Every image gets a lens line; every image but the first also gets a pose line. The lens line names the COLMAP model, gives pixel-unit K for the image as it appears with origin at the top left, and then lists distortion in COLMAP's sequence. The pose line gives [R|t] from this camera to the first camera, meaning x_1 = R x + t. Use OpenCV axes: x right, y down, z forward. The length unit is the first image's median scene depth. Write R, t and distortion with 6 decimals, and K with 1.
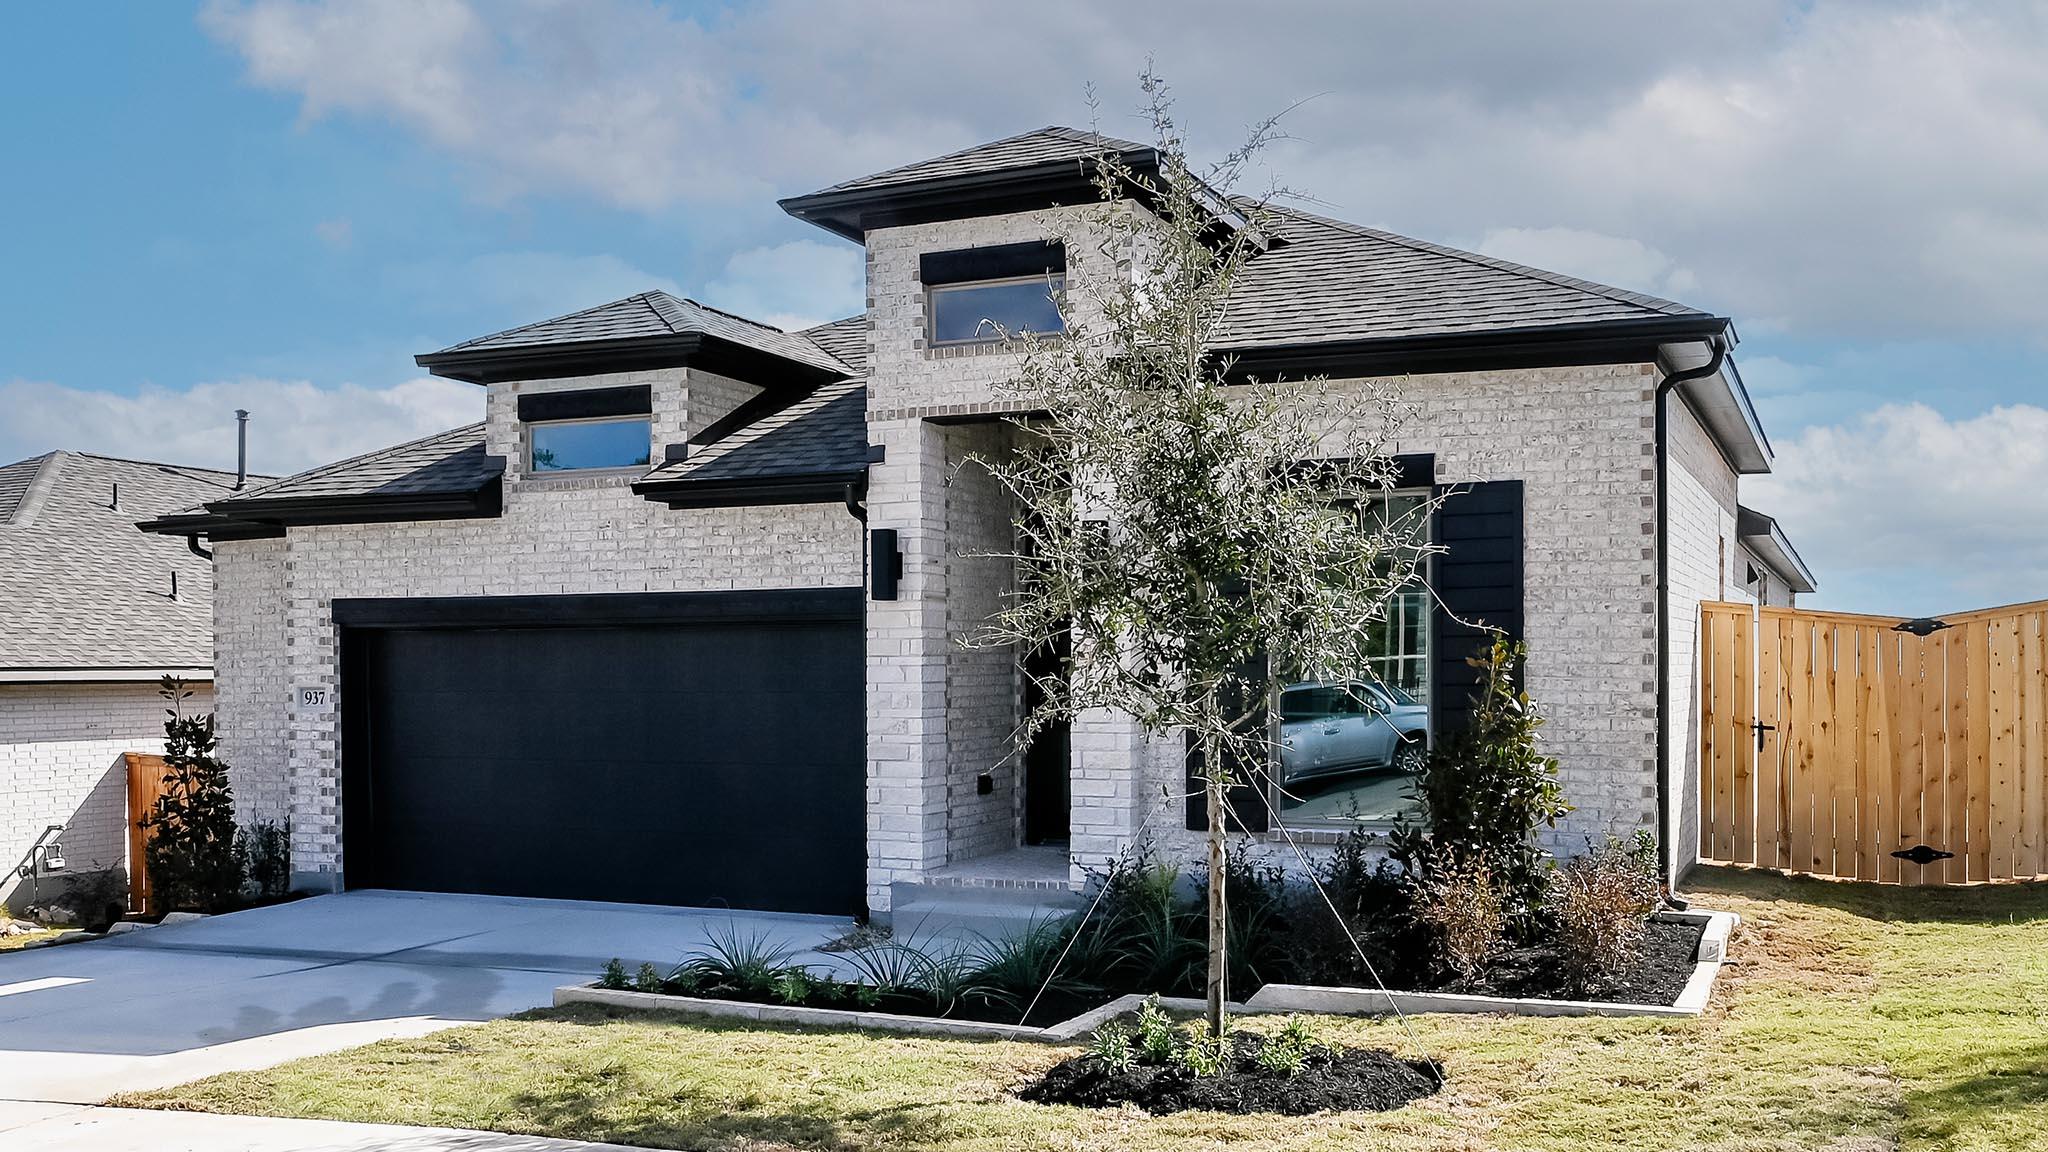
lens RADIAL K [[937.1, 0, 1023.9], [0, 937.1, 573.0], [0, 0, 1]] dist [-0.003962, -0.000939]
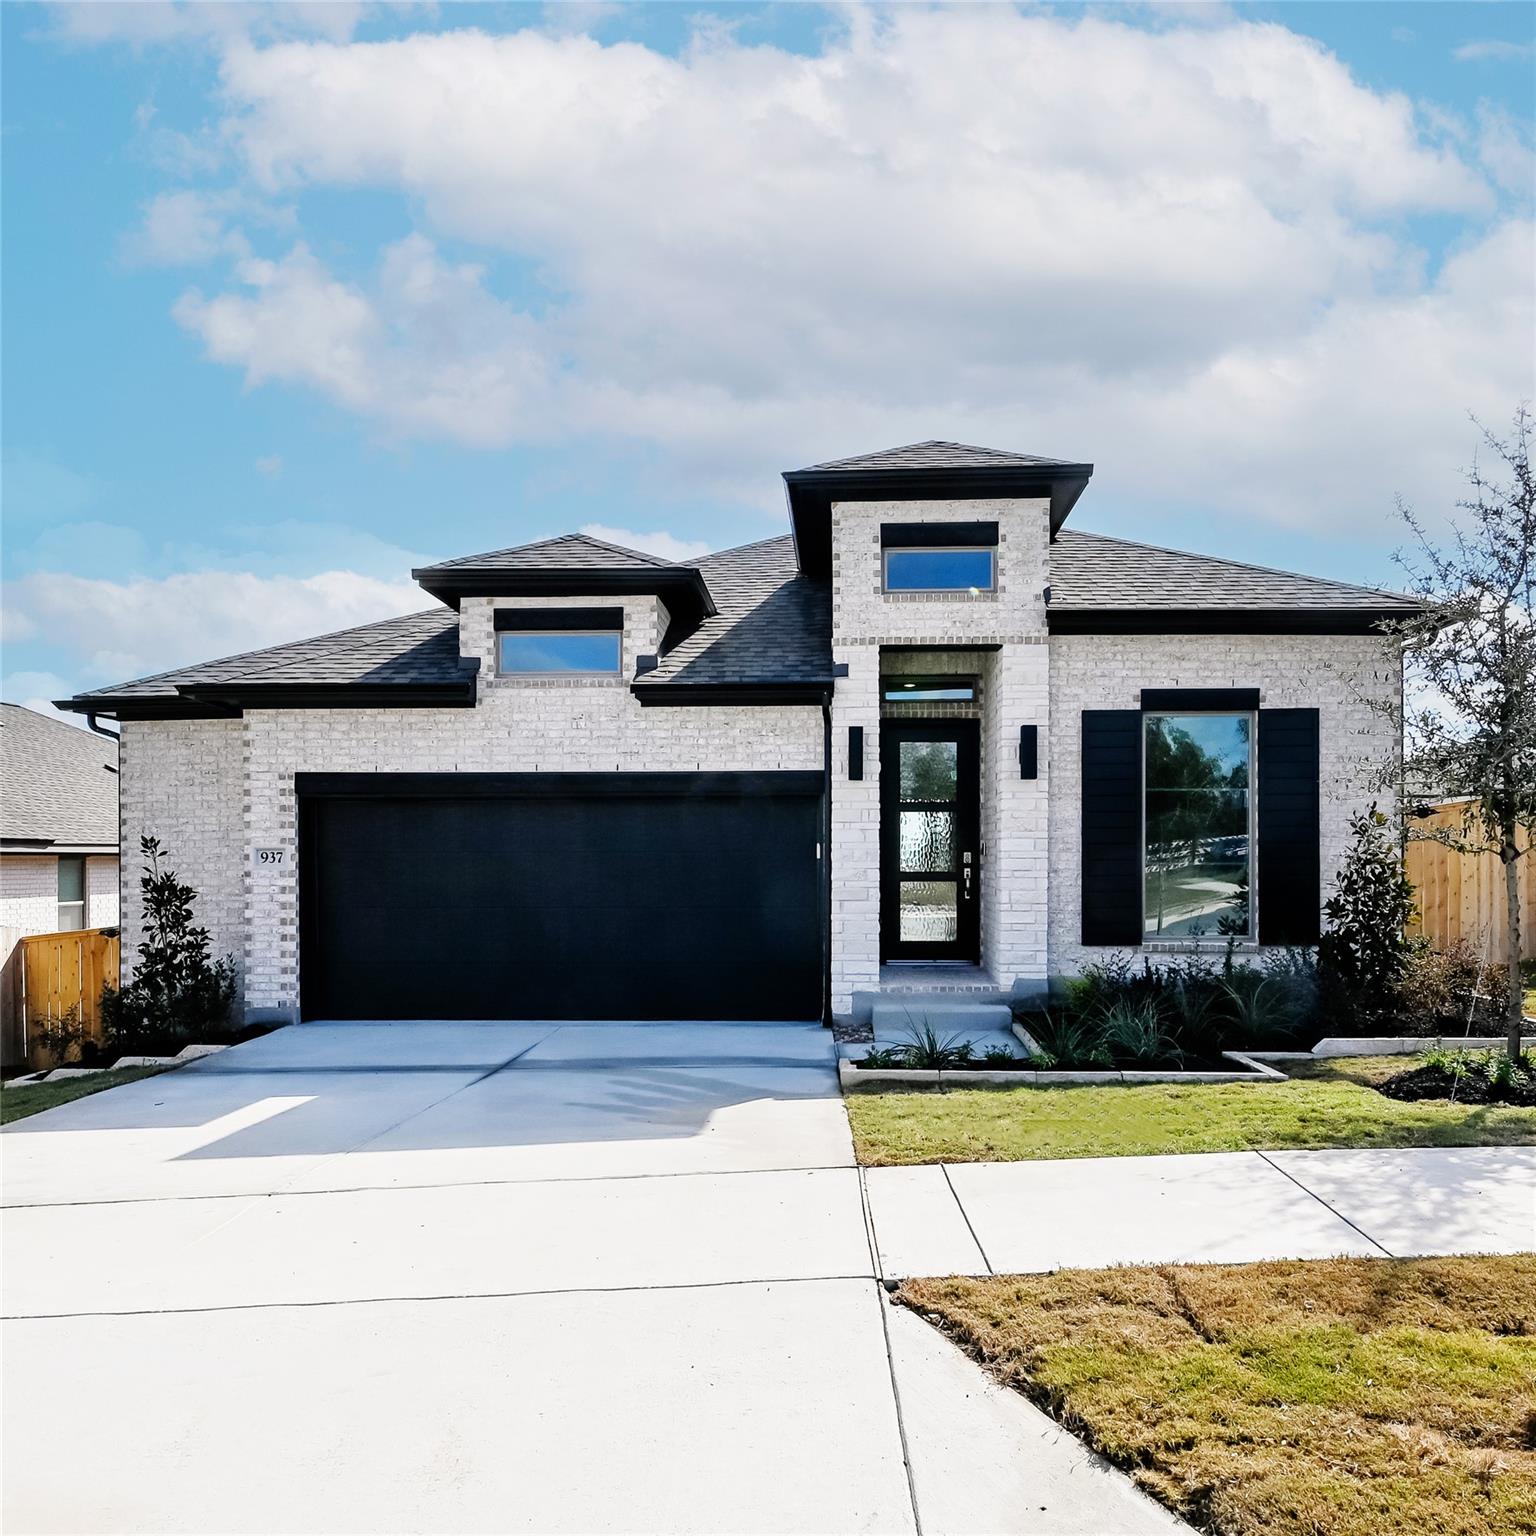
lens RADIAL K [[696.6, 0, 768.6], [0, 696.6, 771.8], [0, 0, 1]] dist [-0.003656, 0.000819]
pose [[0.981518, 0.023688, 0.189899, -0.378073], [-0.023126, 0.999719, -0.005176, 0.020770], [-0.189969, 0.000689, 0.981790, 0.041853]]
